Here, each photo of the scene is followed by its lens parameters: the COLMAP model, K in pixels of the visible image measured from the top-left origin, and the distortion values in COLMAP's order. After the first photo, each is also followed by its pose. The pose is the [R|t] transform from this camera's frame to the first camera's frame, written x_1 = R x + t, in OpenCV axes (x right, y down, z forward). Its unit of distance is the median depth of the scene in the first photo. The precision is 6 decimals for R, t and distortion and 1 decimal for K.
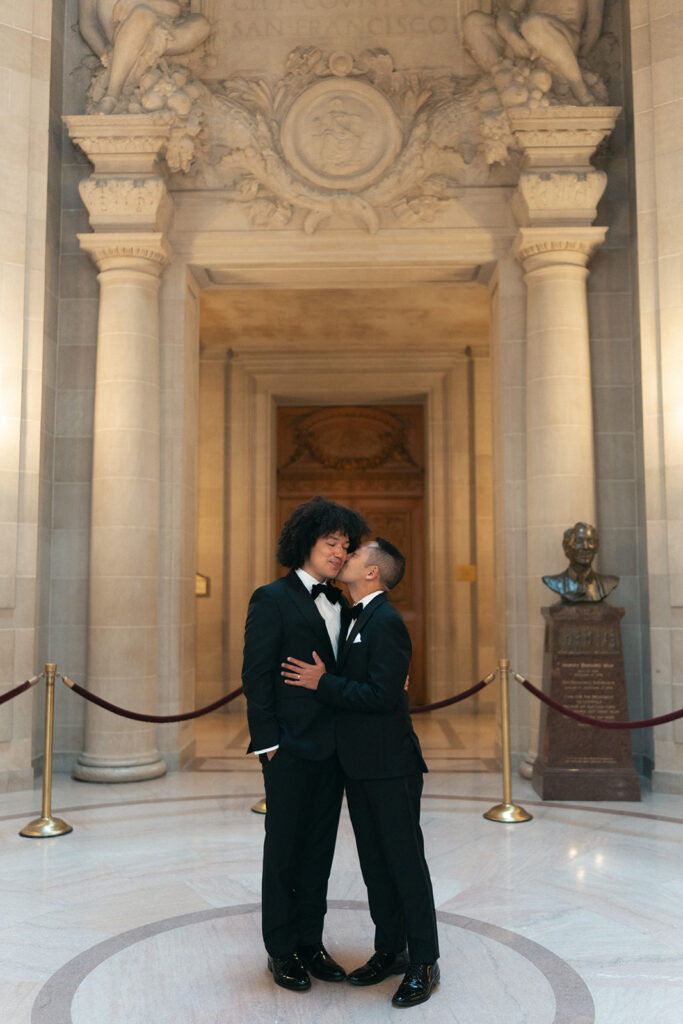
lens RADIAL K [[996.6, 0, 341.5], [0, 996.6, 512.0], [0, 0, 1]] dist [0.005577, 0.006783]
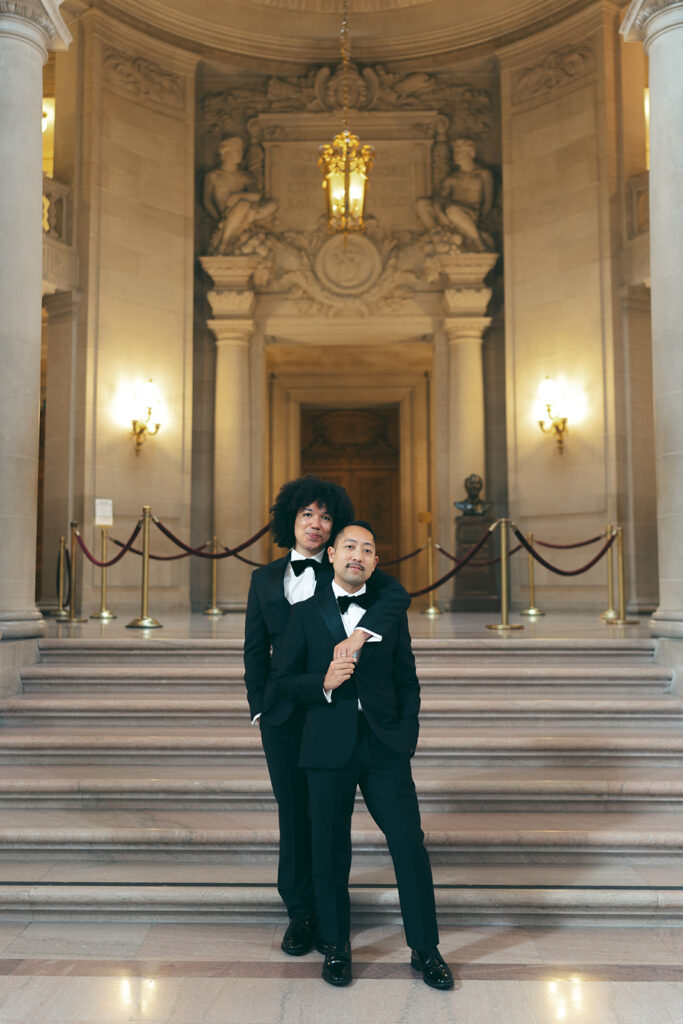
lens RADIAL K [[996.6, 0, 341.5], [0, 996.6, 512.0], [0, 0, 1]] dist [0.005577, 0.006783]
pose [[0.999923, -0.000542, 0.012384, -0.036871], [0.000438, 0.999965, 0.008368, 0.060244], [-0.012388, -0.008362, 0.999888, -0.837704]]
